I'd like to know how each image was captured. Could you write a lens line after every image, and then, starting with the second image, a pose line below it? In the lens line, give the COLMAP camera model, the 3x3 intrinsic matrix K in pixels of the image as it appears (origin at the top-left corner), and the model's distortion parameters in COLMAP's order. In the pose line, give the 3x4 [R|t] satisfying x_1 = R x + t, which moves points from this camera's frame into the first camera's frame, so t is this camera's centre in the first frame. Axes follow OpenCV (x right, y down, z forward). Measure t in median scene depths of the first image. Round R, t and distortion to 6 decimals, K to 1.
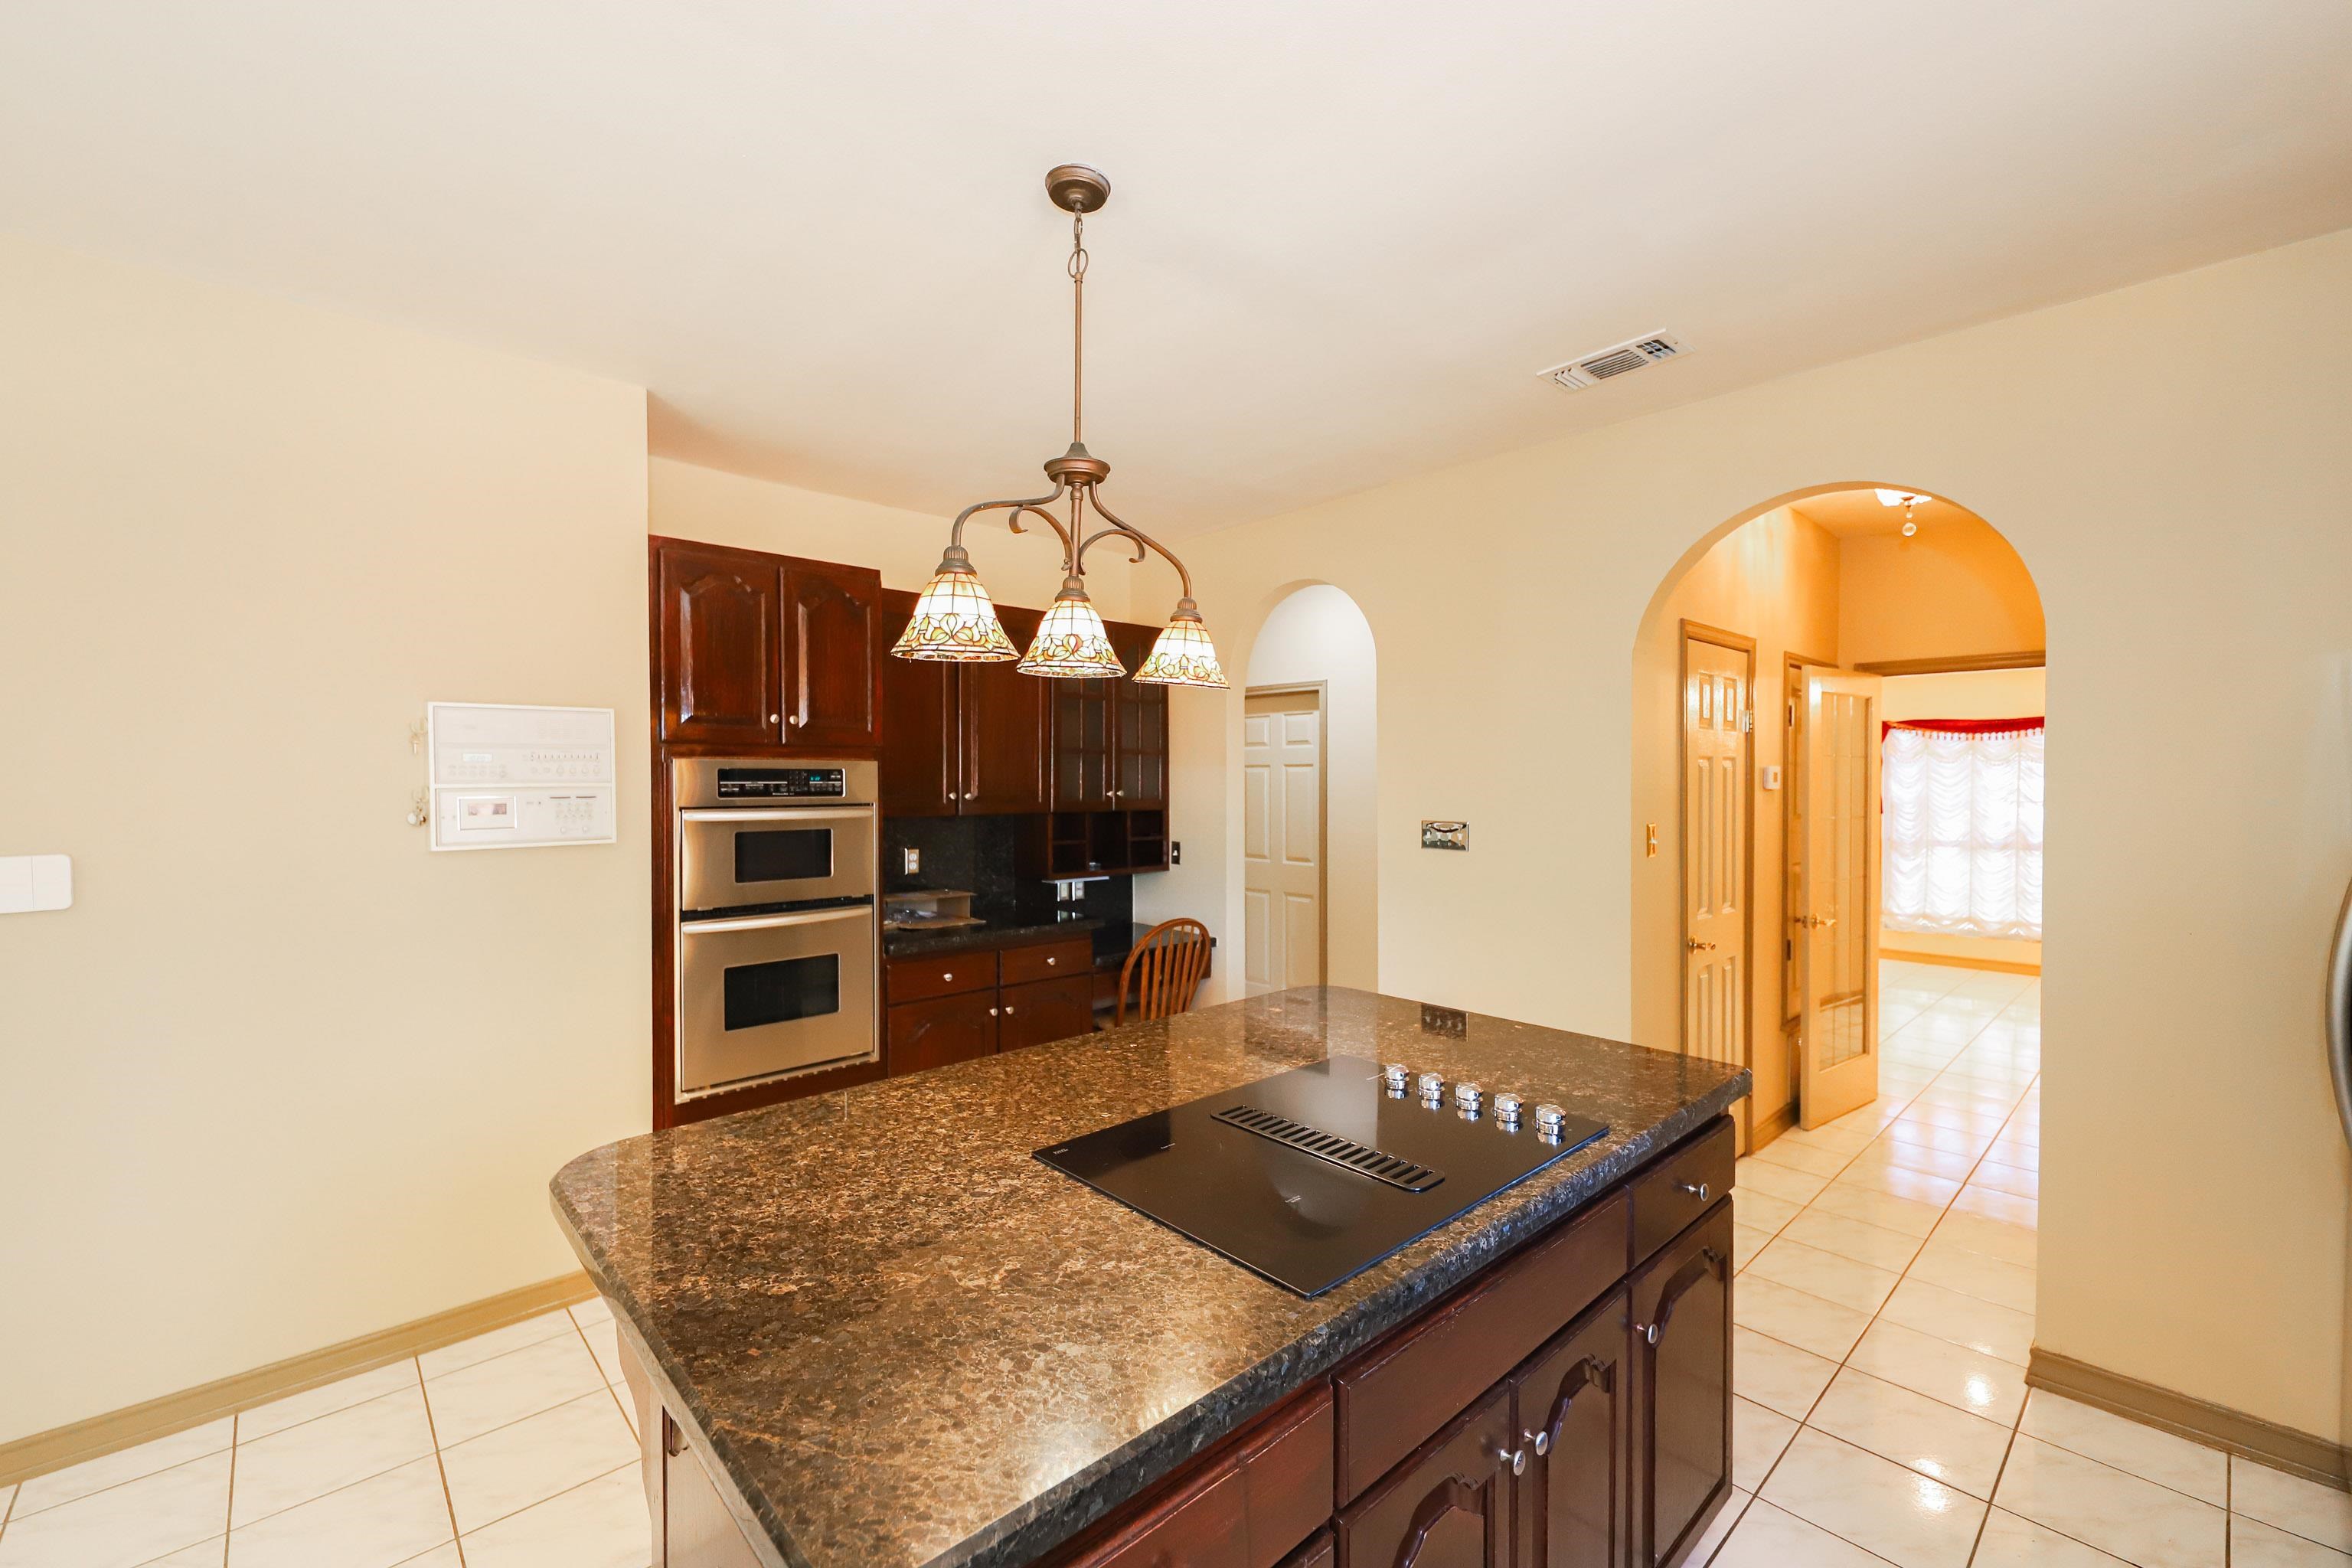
lens RADIAL K [[970.4, 0, 1176.0], [0, 970.4, 784.0], [0, 0, 1]] dist [0.024806, -0.011206]
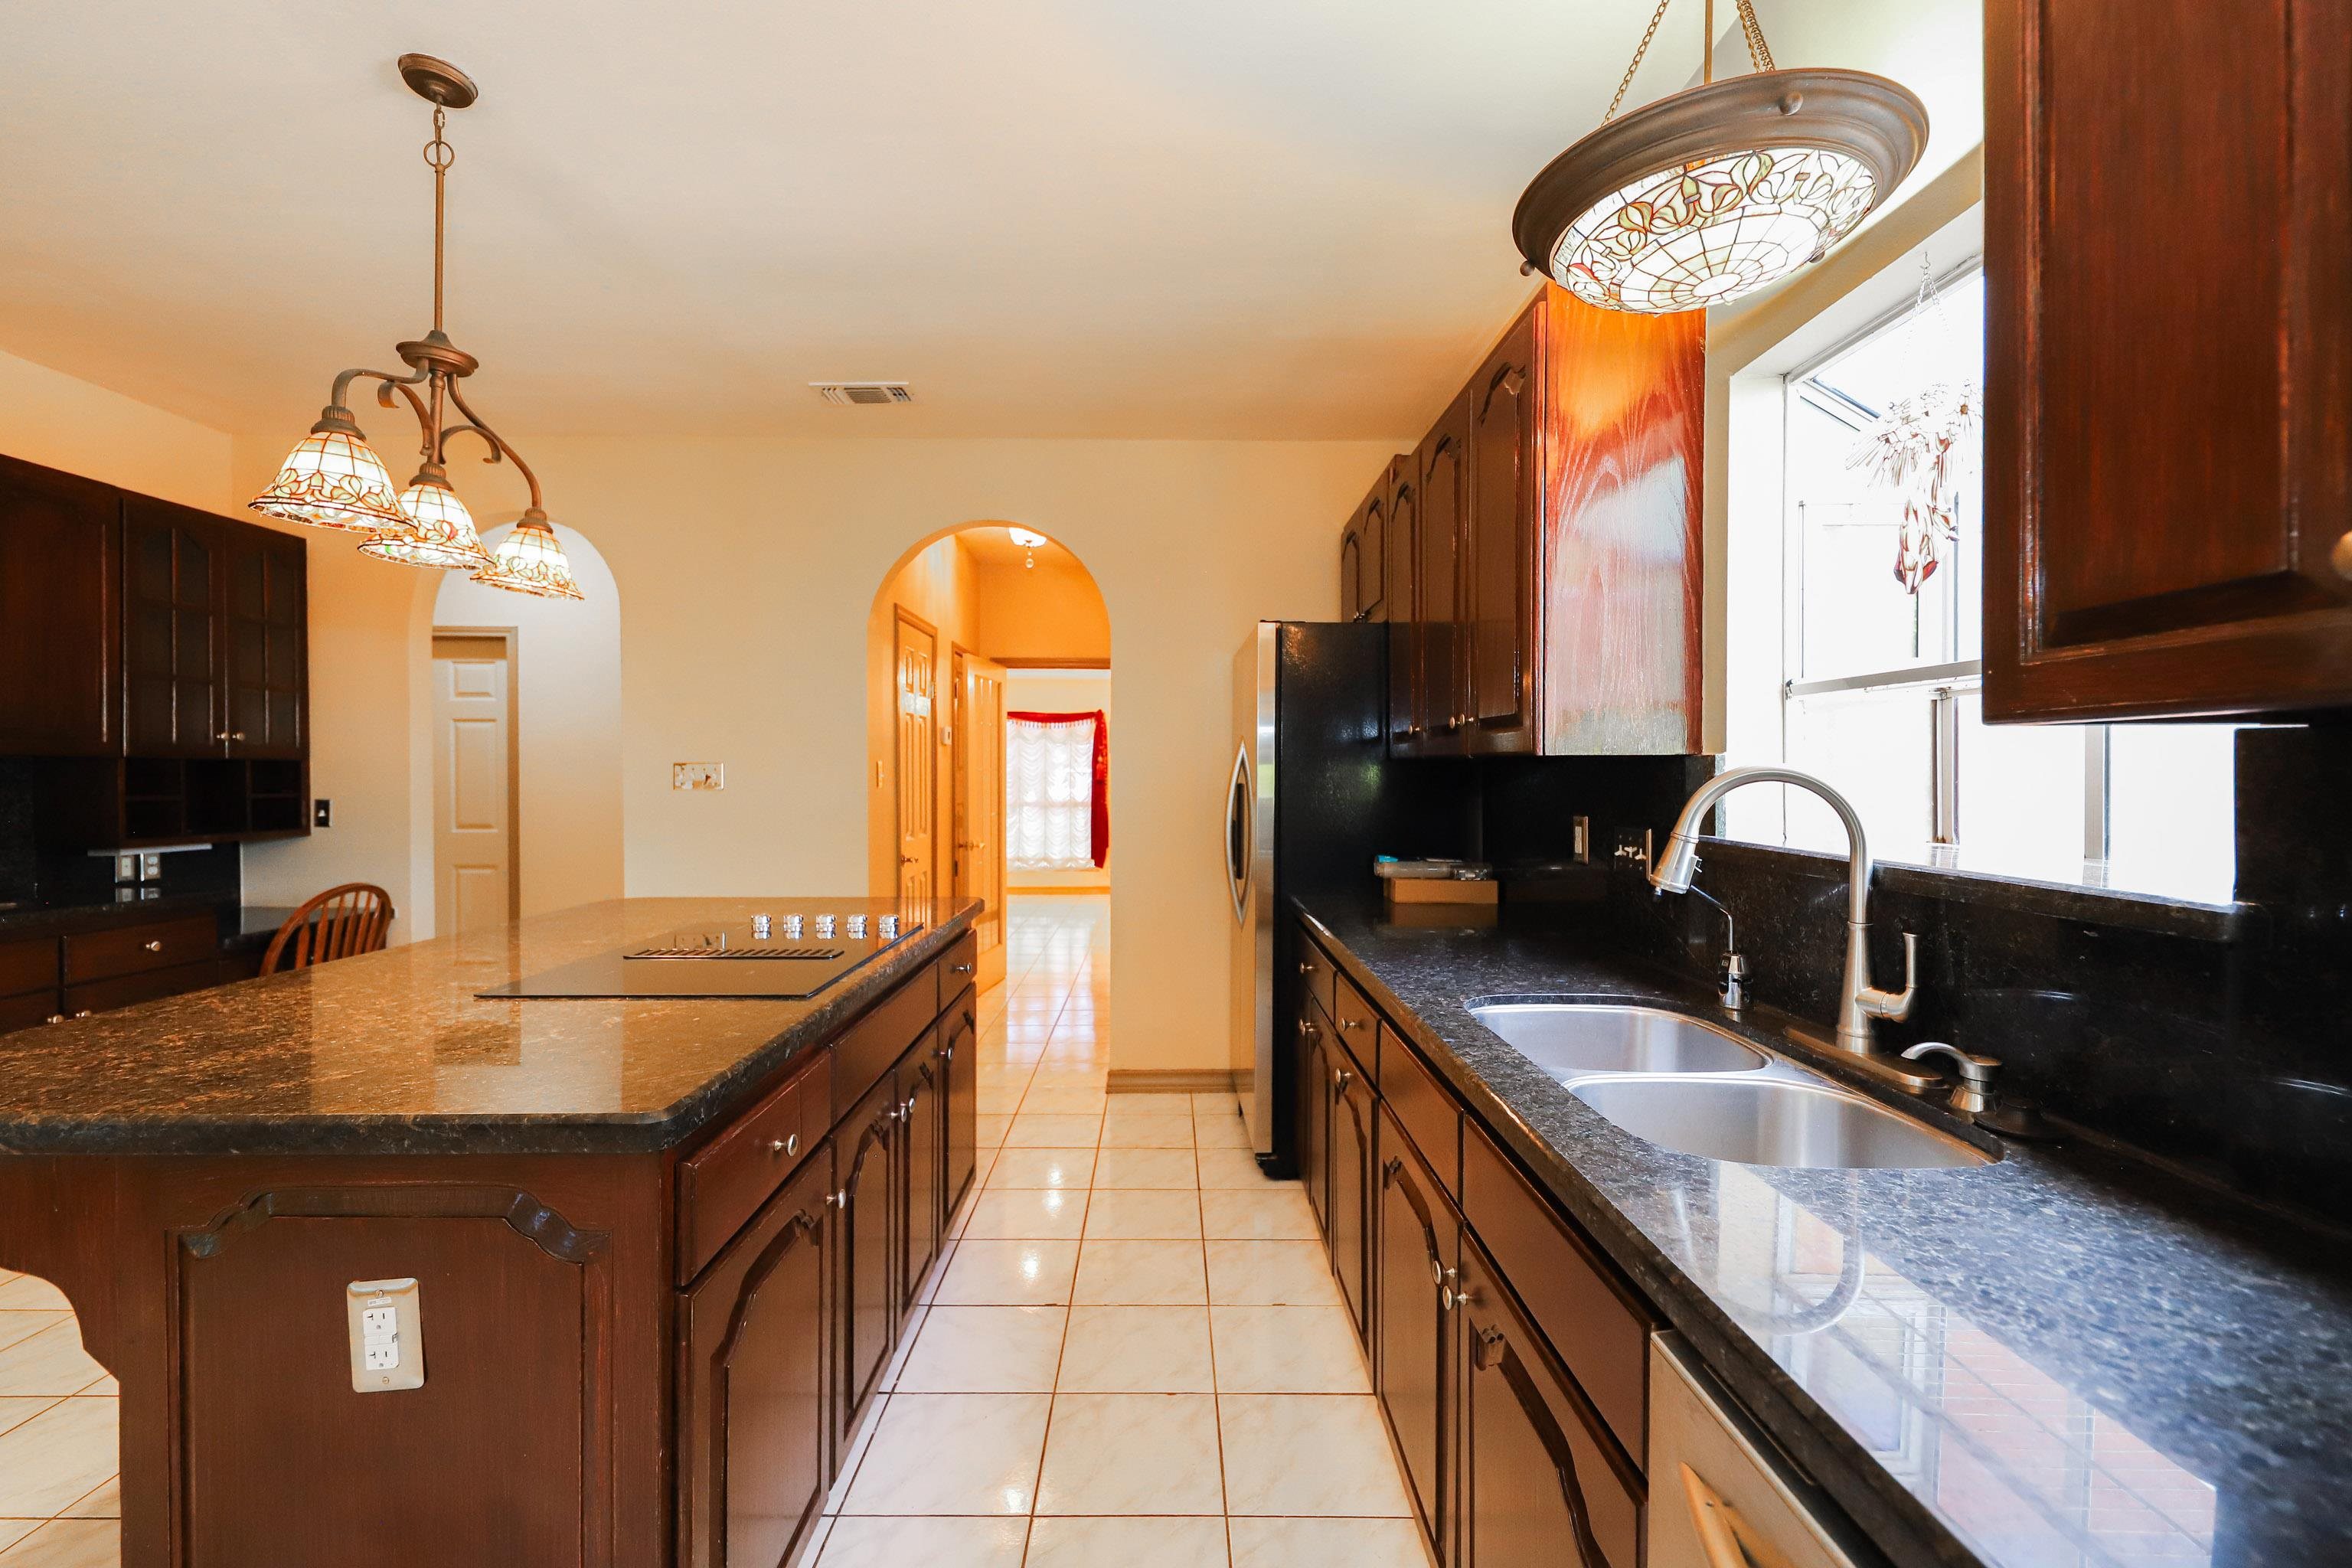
lens RADIAL K [[1058.2, 0, 1176.0], [0, 1058.2, 784.0], [0, 0, 1]] dist [0.024525, -0.000254]
pose [[0.666672, 0.004382, 0.745338, -0.249509], [0.008485, 0.999873, -0.013468, 0.081881], [-0.745303, 0.015302, 0.666550, -0.178037]]
